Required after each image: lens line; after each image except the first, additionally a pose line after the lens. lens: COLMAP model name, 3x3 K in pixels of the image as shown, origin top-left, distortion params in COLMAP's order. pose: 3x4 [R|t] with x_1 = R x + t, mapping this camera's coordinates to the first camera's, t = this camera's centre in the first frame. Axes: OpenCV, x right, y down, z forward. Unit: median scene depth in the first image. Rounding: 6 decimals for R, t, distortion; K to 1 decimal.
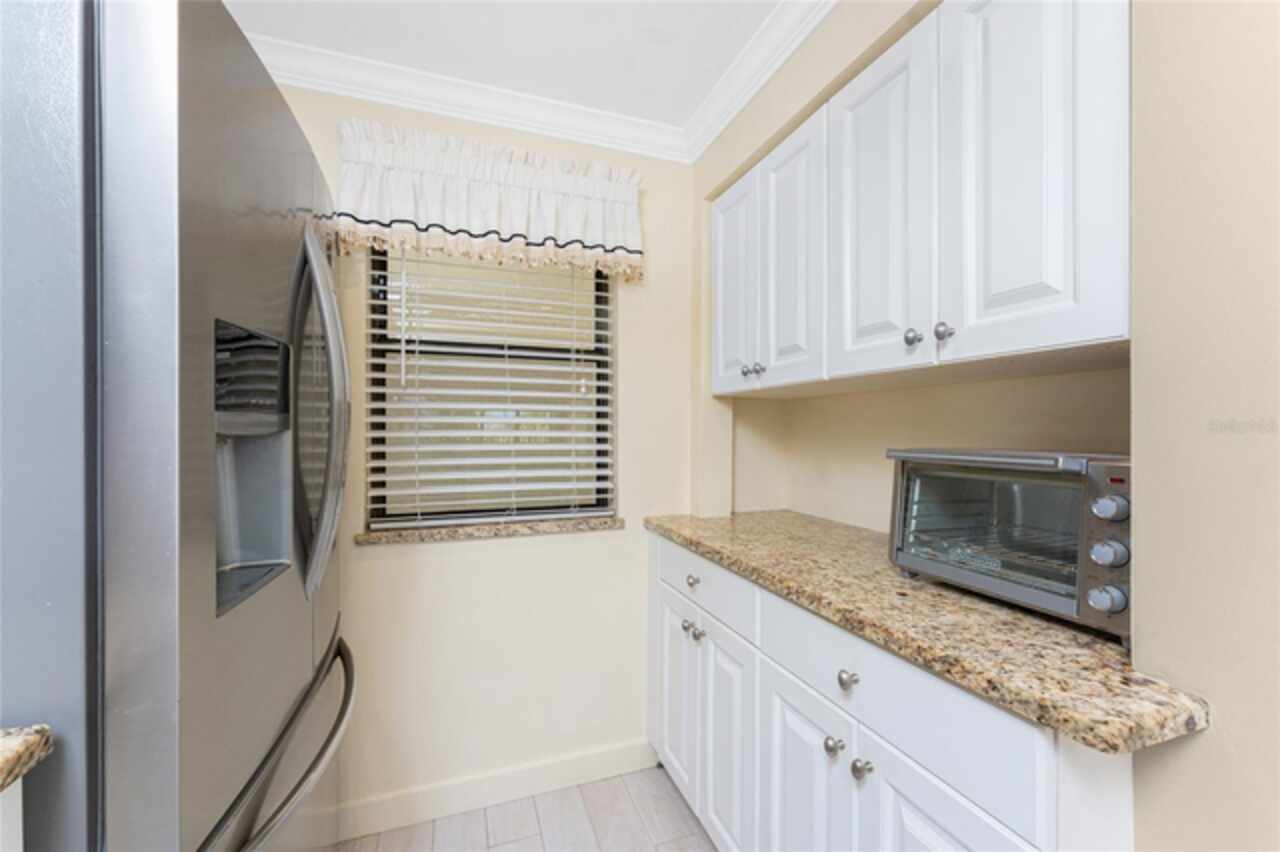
lens RADIAL K [[510.1, 0, 638.5], [0, 510.1, 430.6], [0, 0, 1]] dist [-0.001813, -0.000306]
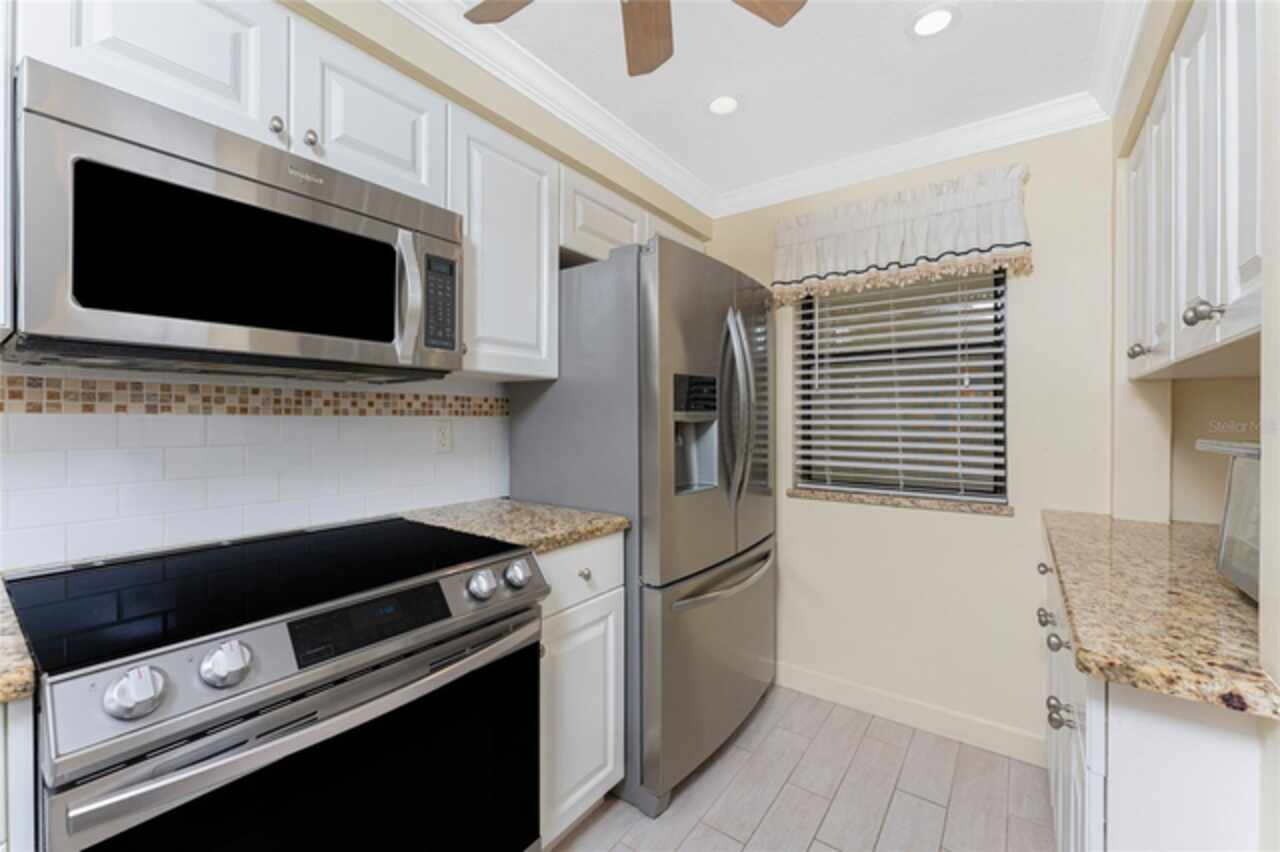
lens RADIAL K [[521.3, 0, 639.2], [0, 521.3, 420.2], [0, 0, 1]] dist [0.000453, 0.000013]
pose [[0.558384, -0.000556, -0.829583, 0.442706], [-0.000540, 0.999999, -0.001034, 0.001572], [0.829583, 0.001026, 0.558383, -0.207614]]
